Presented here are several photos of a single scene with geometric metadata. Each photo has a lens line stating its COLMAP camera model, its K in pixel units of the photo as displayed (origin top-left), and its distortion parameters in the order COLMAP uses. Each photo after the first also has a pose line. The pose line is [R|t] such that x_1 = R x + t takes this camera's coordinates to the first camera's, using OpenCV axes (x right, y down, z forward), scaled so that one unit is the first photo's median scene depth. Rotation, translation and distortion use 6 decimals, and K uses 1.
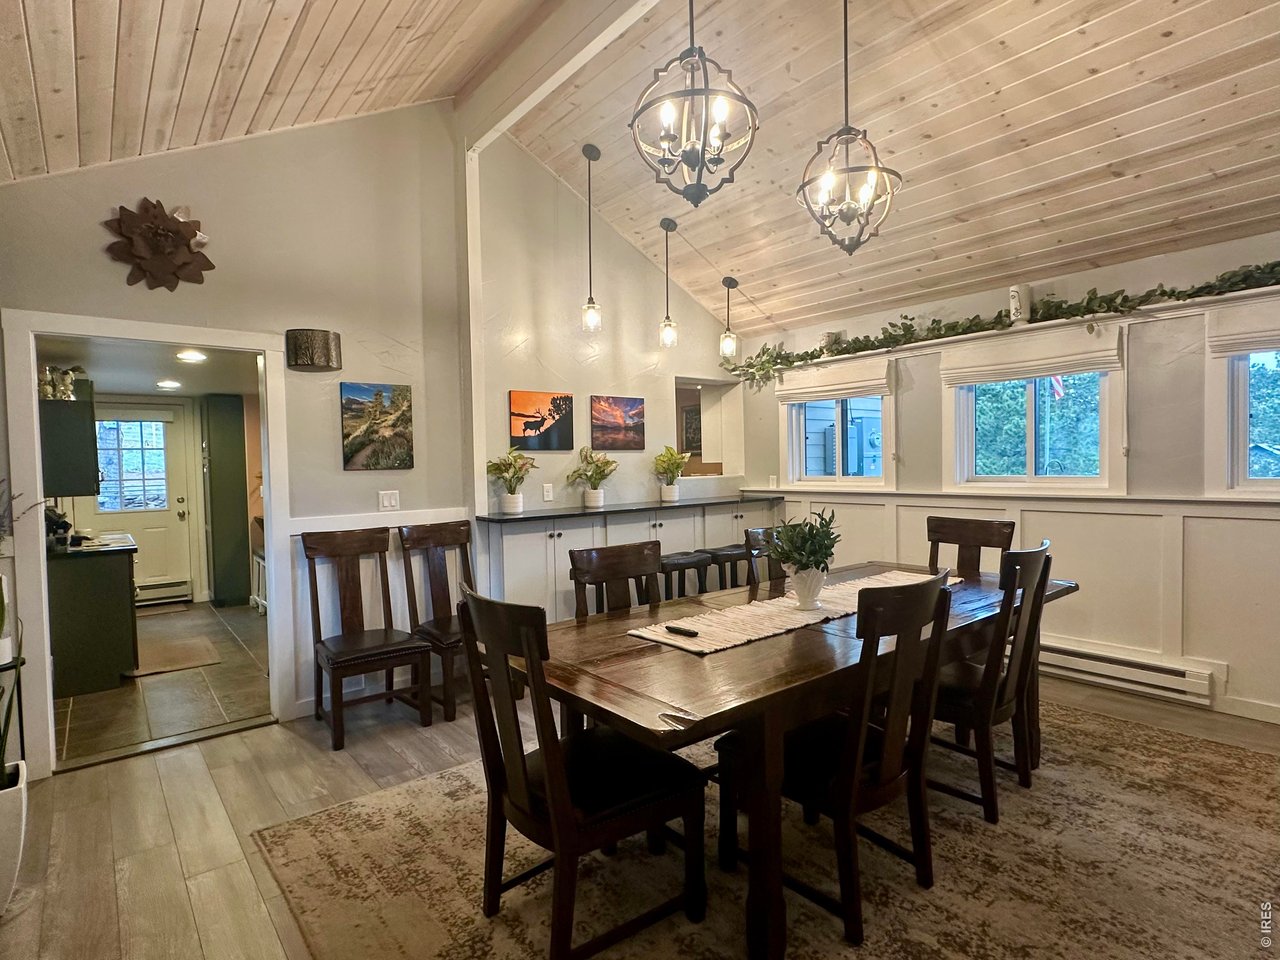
lens RADIAL K [[672.3, 0, 639.0], [0, 672.3, 483.5], [0, 0, 1]] dist [-0.002758, -0.000452]
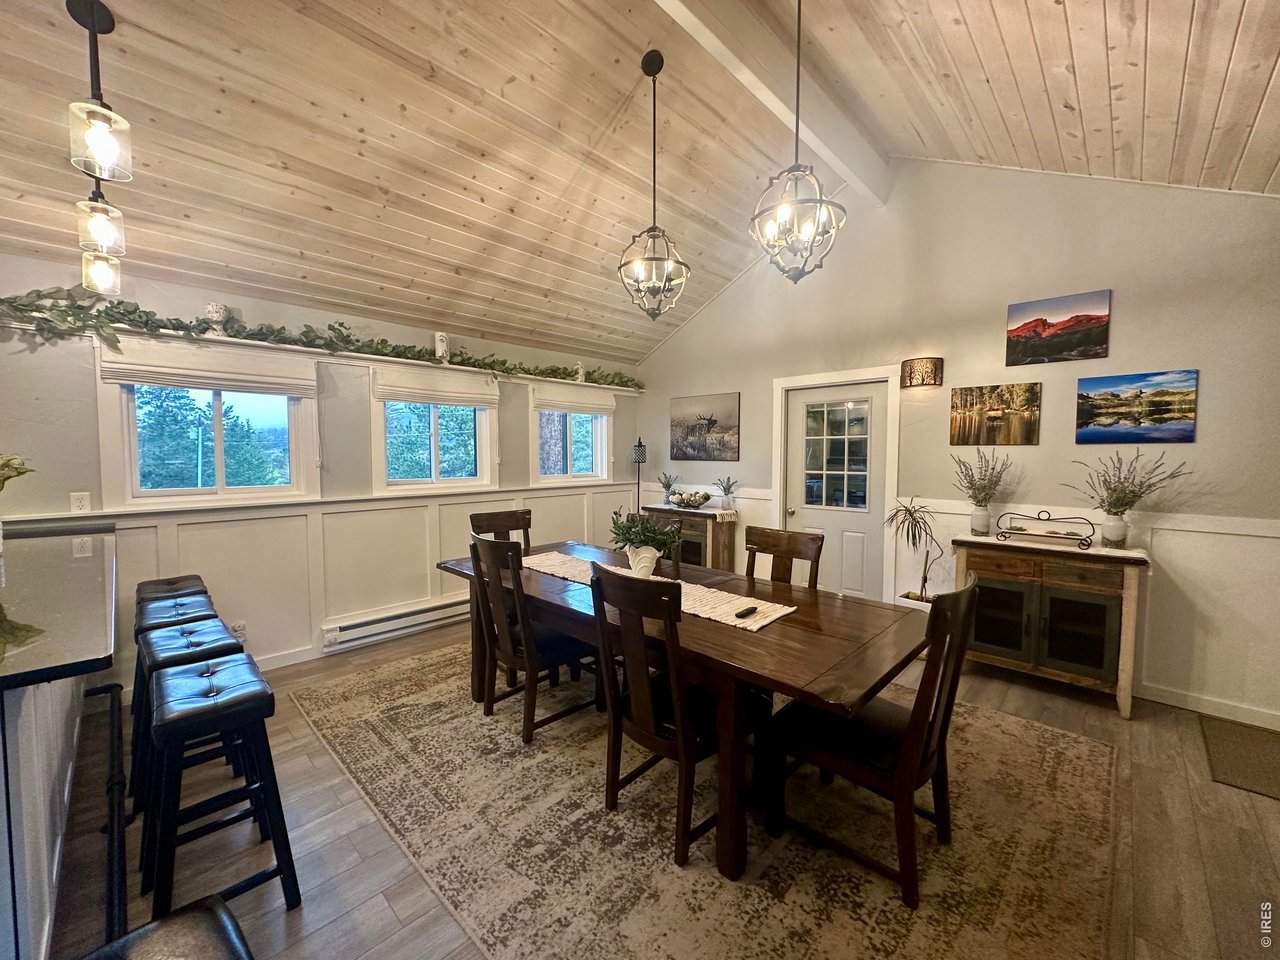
lens RADIAL K [[510.8, 0, 640.0], [0, 510.8, 480.0], [0, 0, 1]] dist [-0.001646, -0.000429]
pose [[-0.117758, -0.030311, 0.992580, -0.434568], [0.032185, 0.998892, 0.034323, -0.029036], [-0.992521, 0.035988, -0.116652, 0.687898]]
